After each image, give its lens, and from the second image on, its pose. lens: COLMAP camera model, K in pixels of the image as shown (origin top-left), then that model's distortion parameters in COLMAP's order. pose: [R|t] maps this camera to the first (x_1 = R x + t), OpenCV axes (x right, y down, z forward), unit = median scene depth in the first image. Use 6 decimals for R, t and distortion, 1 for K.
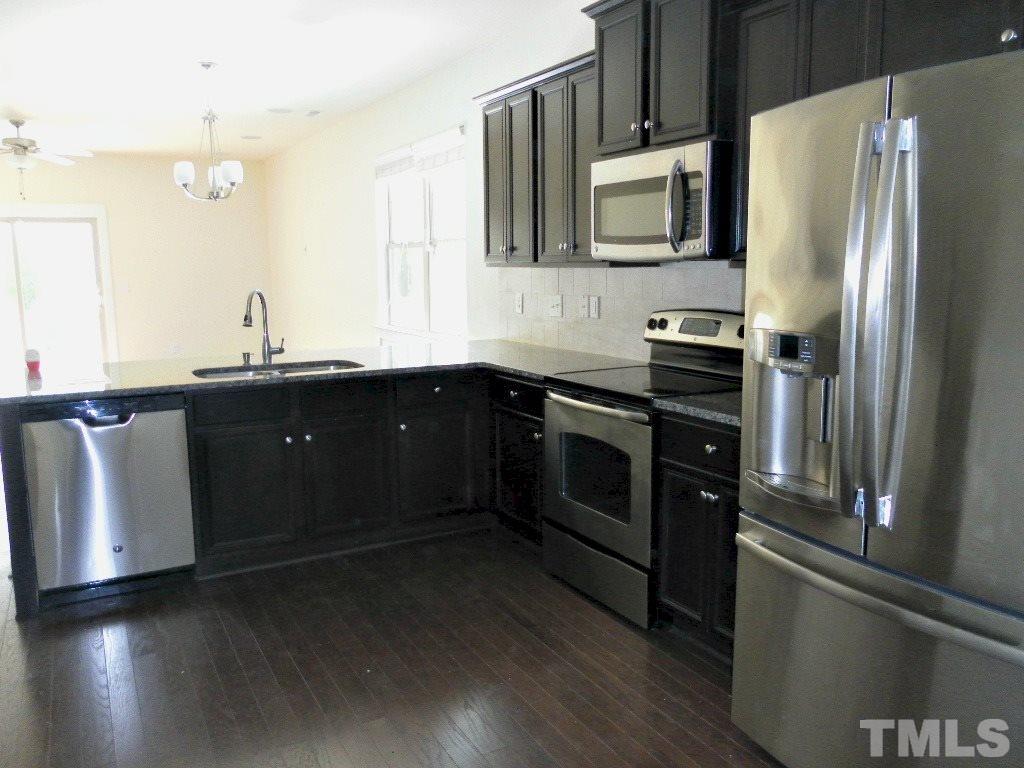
lens RADIAL K [[819.6, 0, 512.0], [0, 819.6, 384.0], [0, 0, 1]] dist [-0.007679, 0.005014]
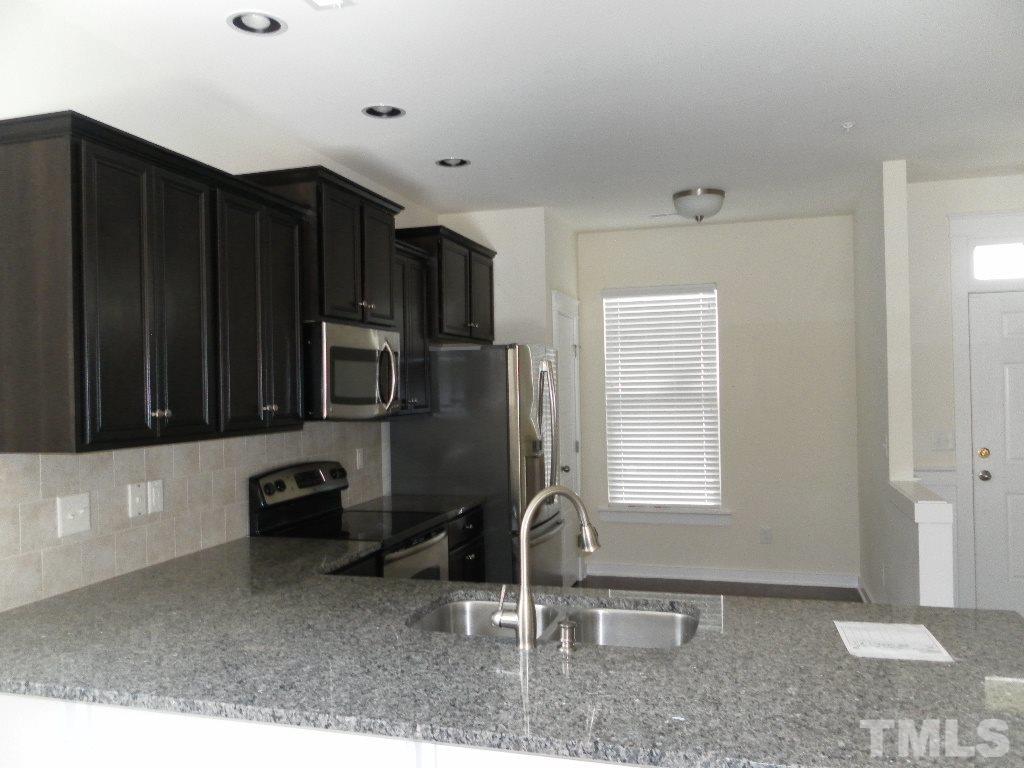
lens RADIAL K [[819.6, 0, 512.0], [0, 819.6, 384.0], [0, 0, 1]] dist [-0.007679, 0.005014]
pose [[-0.712016, 0.031215, 0.701470, -0.678294], [0.135960, 0.986234, 0.094117, -0.239424], [-0.688875, 0.162384, -0.706458, 1.429308]]
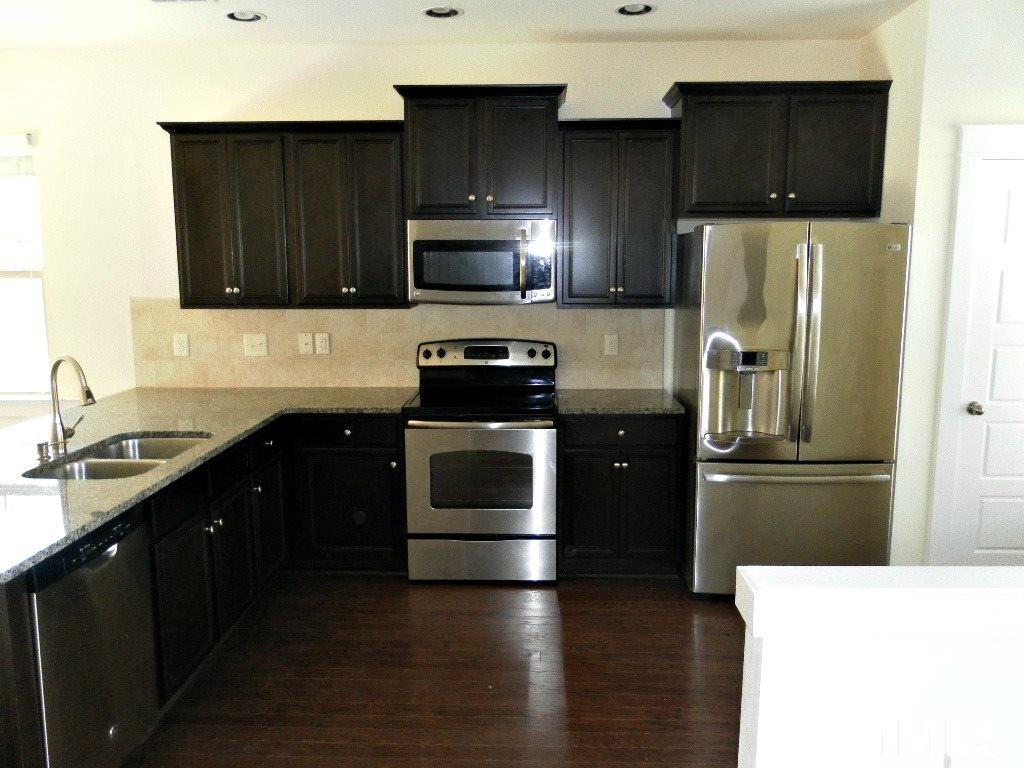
lens RADIAL K [[819.6, 0, 512.0], [0, 819.6, 384.0], [0, 0, 1]] dist [-0.007679, 0.005014]
pose [[0.508274, -0.119768, 0.852827, -0.773916], [0.126914, 0.989887, 0.063377, -0.088923], [-0.851793, 0.076022, 0.518334, 0.274534]]
